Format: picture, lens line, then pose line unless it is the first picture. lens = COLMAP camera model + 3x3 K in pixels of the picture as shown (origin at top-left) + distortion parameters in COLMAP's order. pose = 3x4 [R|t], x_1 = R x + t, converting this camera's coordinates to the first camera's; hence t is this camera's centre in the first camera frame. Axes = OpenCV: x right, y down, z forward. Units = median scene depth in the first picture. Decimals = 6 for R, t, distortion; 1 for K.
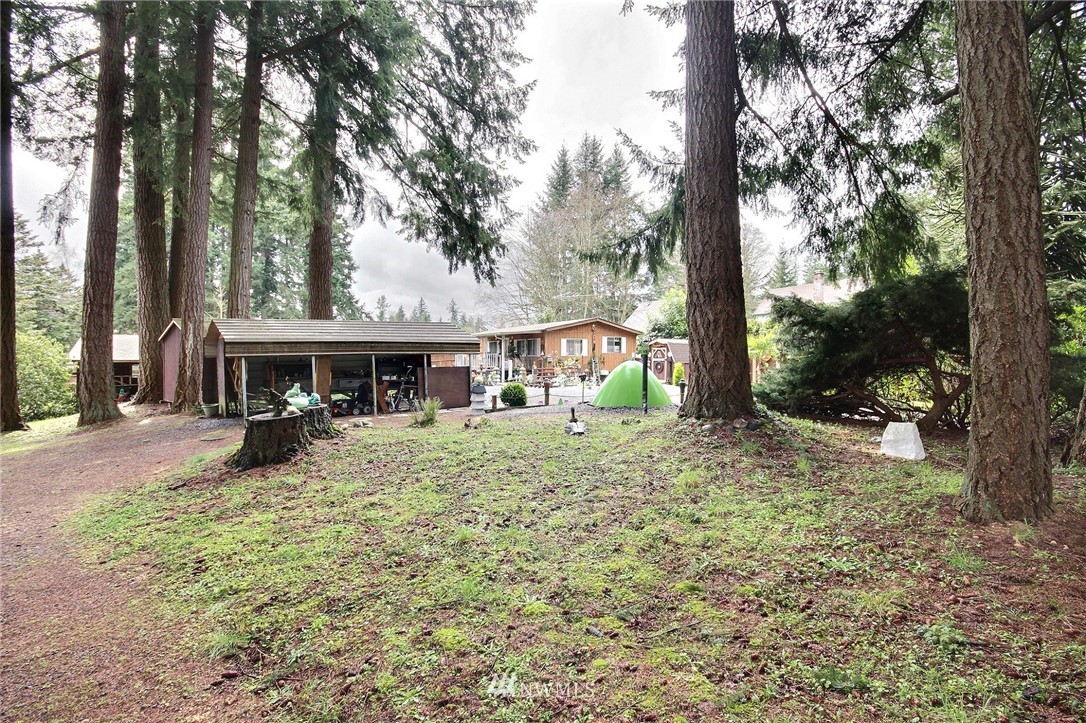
lens RADIAL K [[503.3, 0, 543.0], [0, 503.3, 362.4], [0, 0, 1]] dist [0.000921, -0.008003]
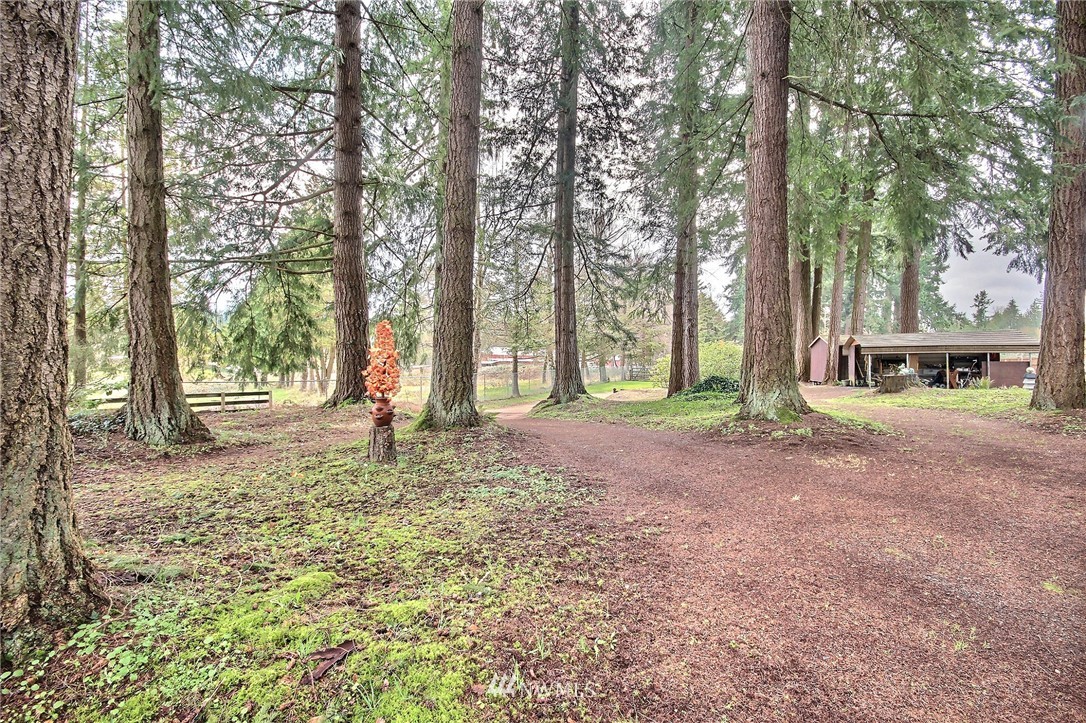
lens RADIAL K [[503.3, 0, 544.6], [0, 503.3, 369.6], [0, 0, 1]] dist [0.000921, -0.008003]
pose [[0.515632, 0.022254, -0.856521, 0.245788], [-0.019659, 0.999707, 0.014140, 0.025762], [0.856585, 0.009547, 0.515918, -0.613888]]
